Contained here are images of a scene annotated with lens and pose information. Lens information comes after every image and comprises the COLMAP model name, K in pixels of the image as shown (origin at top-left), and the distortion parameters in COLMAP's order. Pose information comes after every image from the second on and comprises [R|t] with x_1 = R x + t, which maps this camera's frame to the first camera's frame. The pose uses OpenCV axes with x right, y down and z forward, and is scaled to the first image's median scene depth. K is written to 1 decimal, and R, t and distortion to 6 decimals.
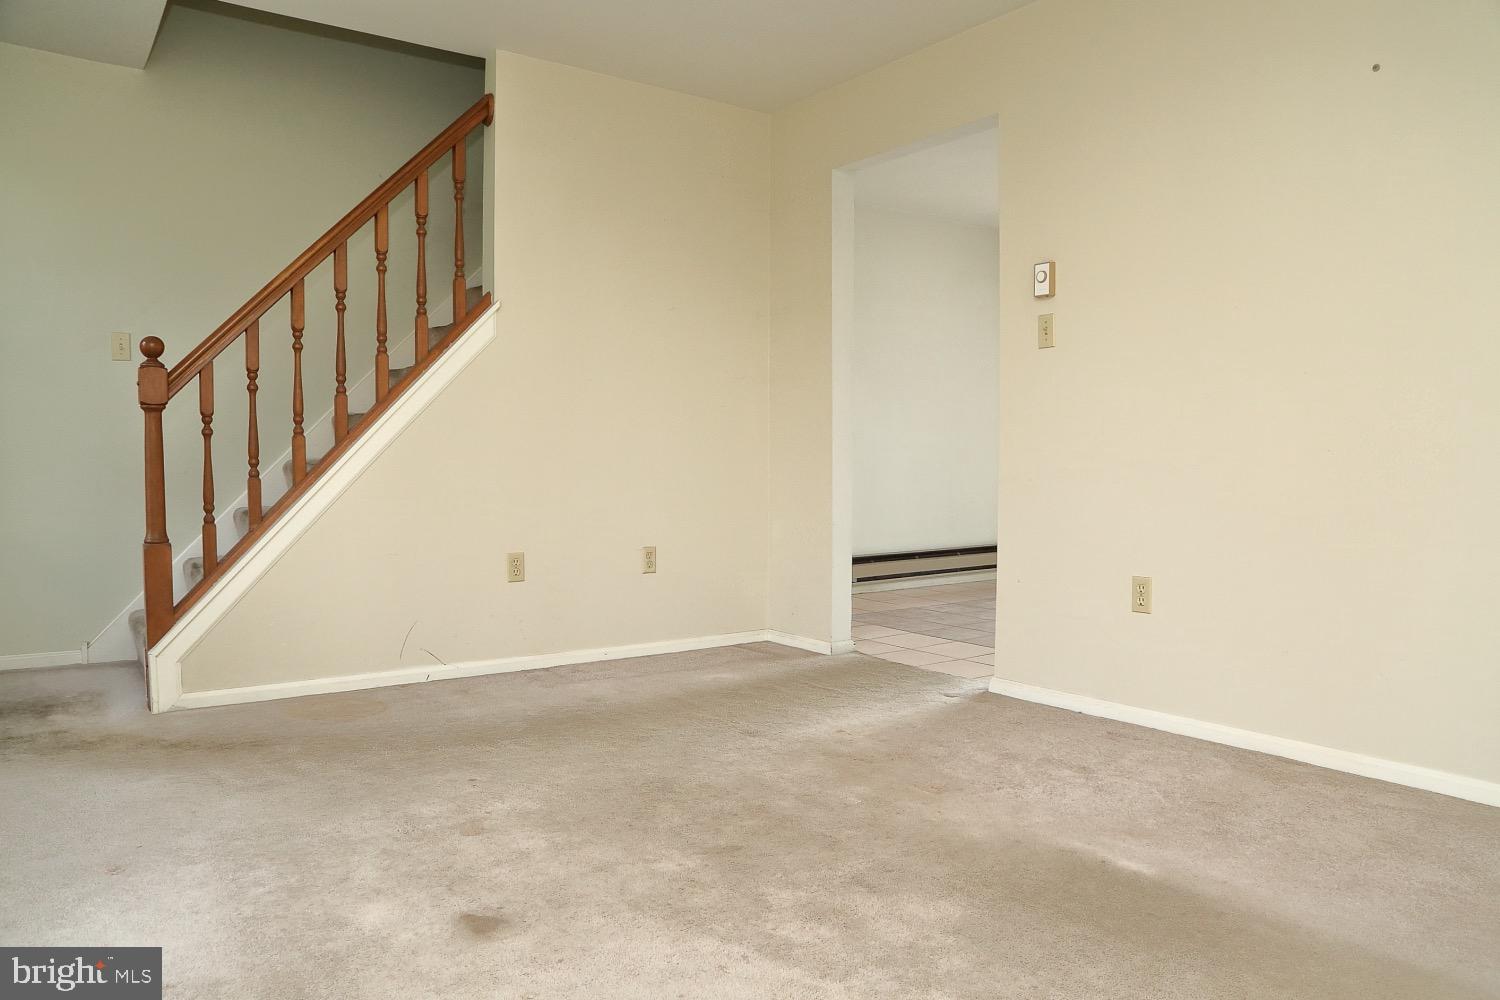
lens RADIAL K [[1032.3, 0, 764.0], [0, 1032.3, 496.5], [0, 0, 1]] dist [-0.095880, 0.000518]
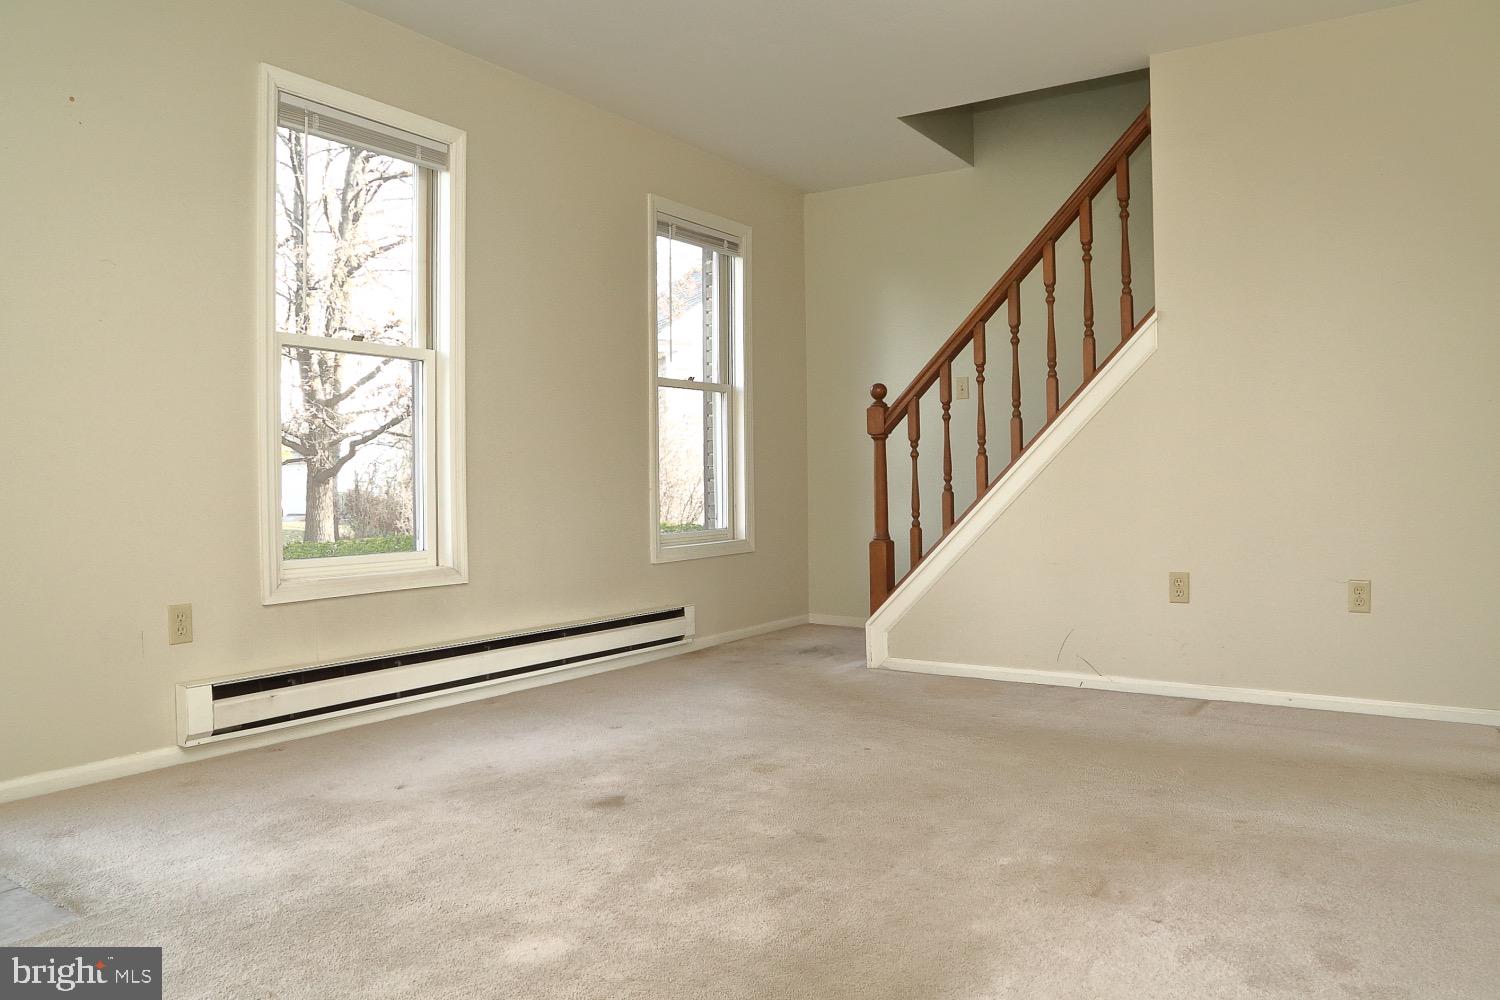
lens RADIAL K [[1032.3, 0, 764.0], [0, 1032.3, 496.5], [0, 0, 1]] dist [-0.095880, 0.000518]
pose [[0.357746, 0.008629, -0.933779, 0.604176], [-0.029435, 0.999565, -0.002040, -0.003000], [0.933355, 0.028216, 0.357845, 0.363988]]
